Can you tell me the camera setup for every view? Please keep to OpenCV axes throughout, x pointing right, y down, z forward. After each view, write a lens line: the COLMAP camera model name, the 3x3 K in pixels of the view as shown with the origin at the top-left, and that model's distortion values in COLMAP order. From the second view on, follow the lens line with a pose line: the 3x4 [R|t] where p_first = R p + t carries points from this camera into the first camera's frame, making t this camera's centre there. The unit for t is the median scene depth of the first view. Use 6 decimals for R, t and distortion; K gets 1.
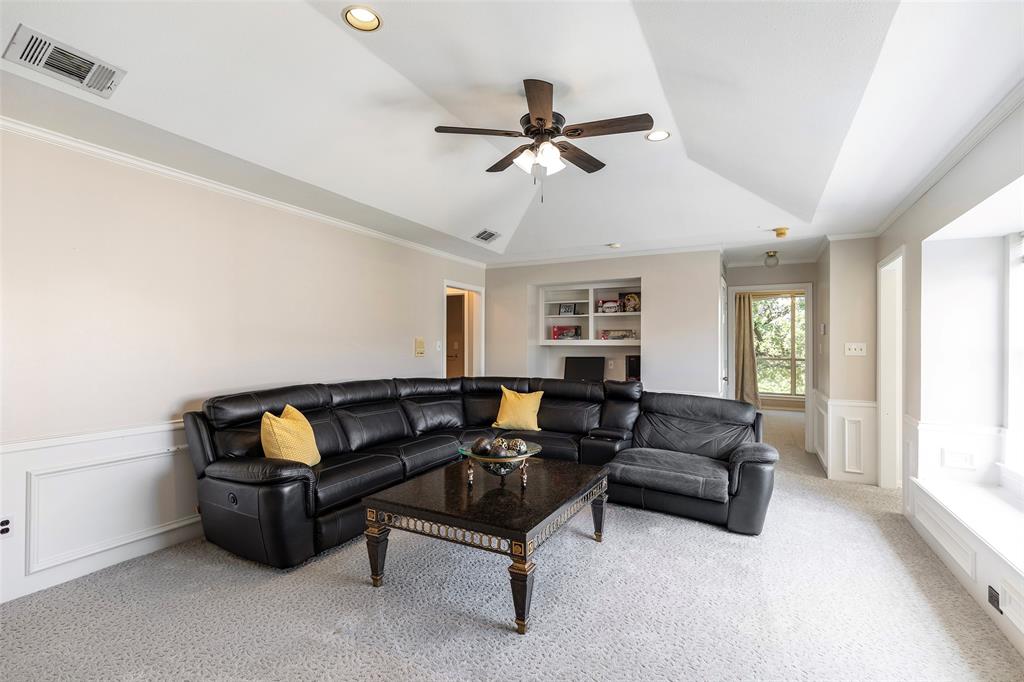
lens RADIAL K [[463.2, 0, 512.0], [0, 463.2, 343.6], [0, 0, 1]] dist [0.002296, 0.000026]
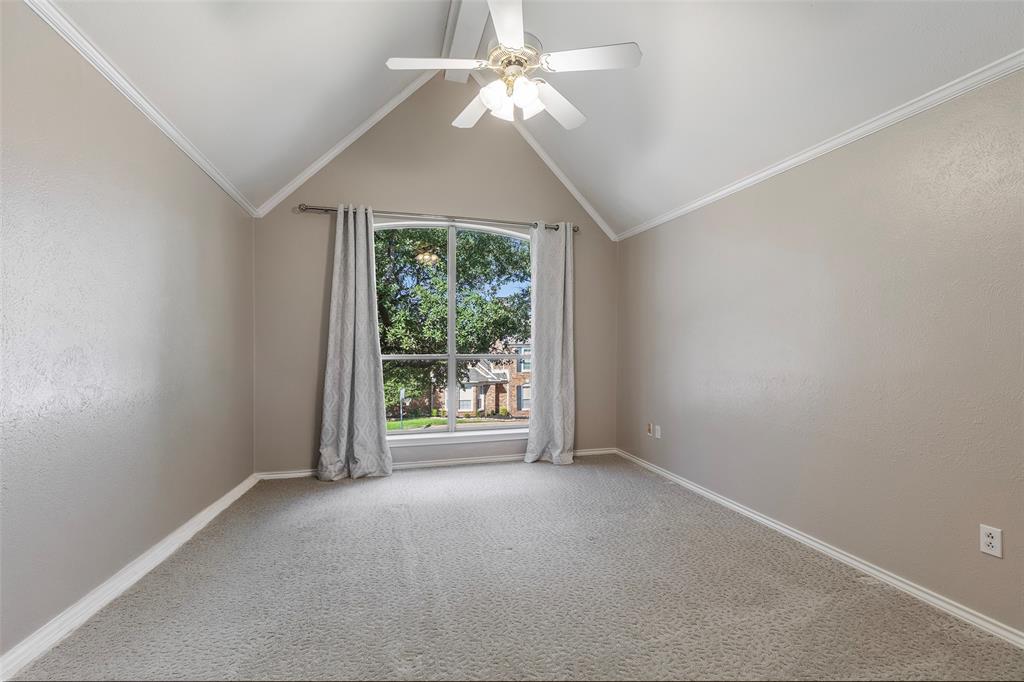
lens RADIAL K [[463.2, 0, 512.6], [0, 463.2, 339.6], [0, 0, 1]] dist [0.002296, 0.000026]
pose [[0.722270, 0.001965, 0.691608, 0.308800], [-0.004995, 0.999985, 0.002376, 0.012194], [-0.691593, -0.005171, 0.722269, 0.588451]]
